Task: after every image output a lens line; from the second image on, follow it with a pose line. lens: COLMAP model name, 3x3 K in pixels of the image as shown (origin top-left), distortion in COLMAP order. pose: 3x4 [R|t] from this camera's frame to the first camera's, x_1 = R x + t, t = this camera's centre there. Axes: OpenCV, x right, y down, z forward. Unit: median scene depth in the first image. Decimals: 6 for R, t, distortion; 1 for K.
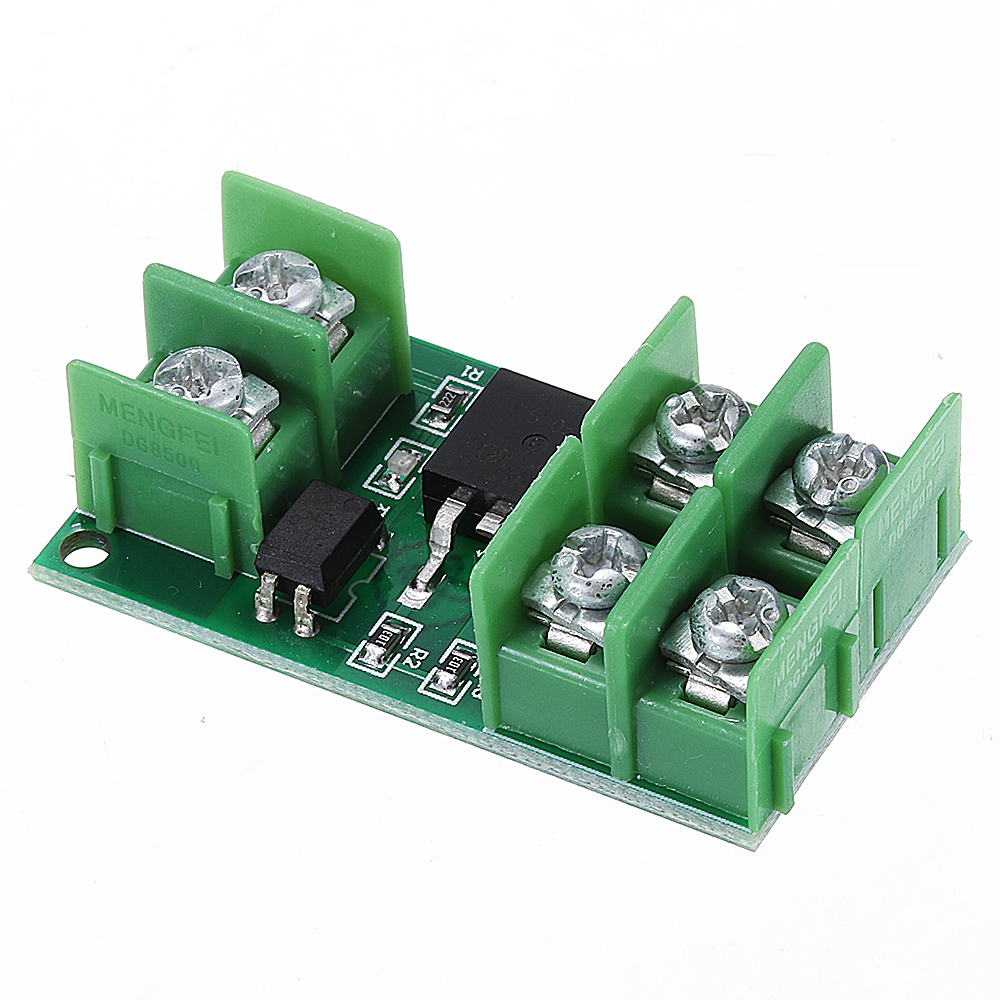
lens RADIAL K [[7319.0, 0, 500.0], [0, 7319.0, 500.0], [0, 0, 1]] dist [-0.561778, 13.266901]
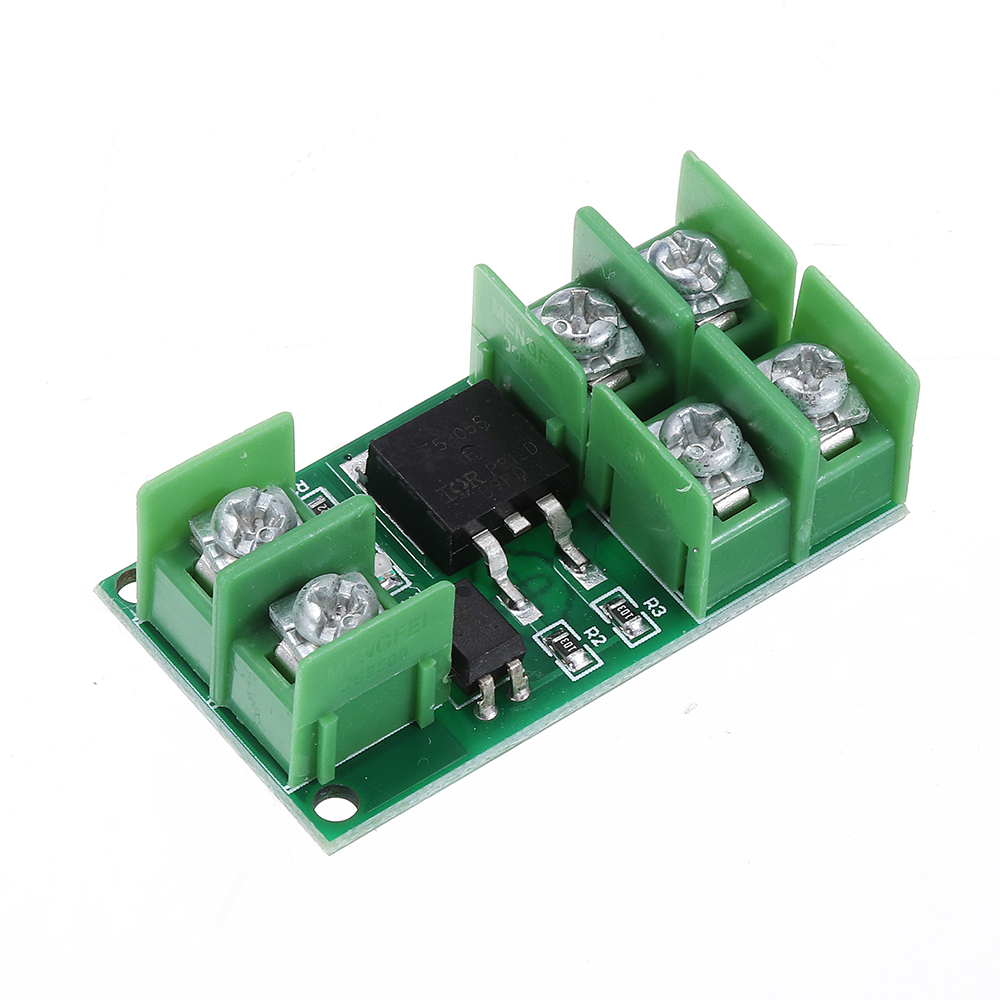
lens RADIAL K [[7319.0, 0, 500.0], [0, 7319.0, 500.0], [0, 0, 1]] dist [-0.561778, 13.266901]
pose [[0.406043, -0.670140, 0.621322, -0.714664], [0.626249, 0.699197, 0.344871, -0.397549], [-0.665538, 0.249070, 0.703579, 0.197504]]
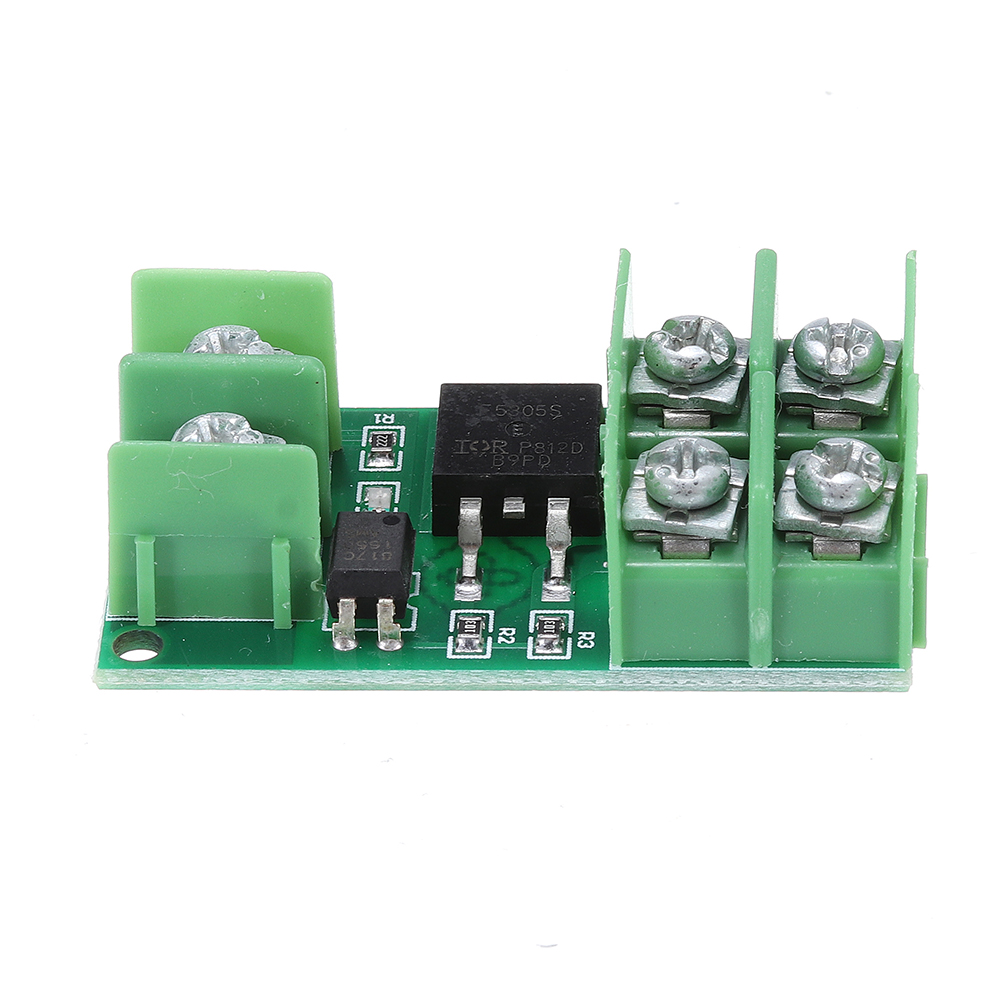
lens RADIAL K [[7319.0, 0, 500.0], [0, 7319.0, 500.0], [0, 0, 1]] dist [-0.561778, 13.266901]
pose [[0.893494, -0.247265, 0.374871, -0.392059], [0.309557, 0.943872, -0.115243, 0.121540], [-0.325335, 0.219013, 0.919886, 0.051330]]
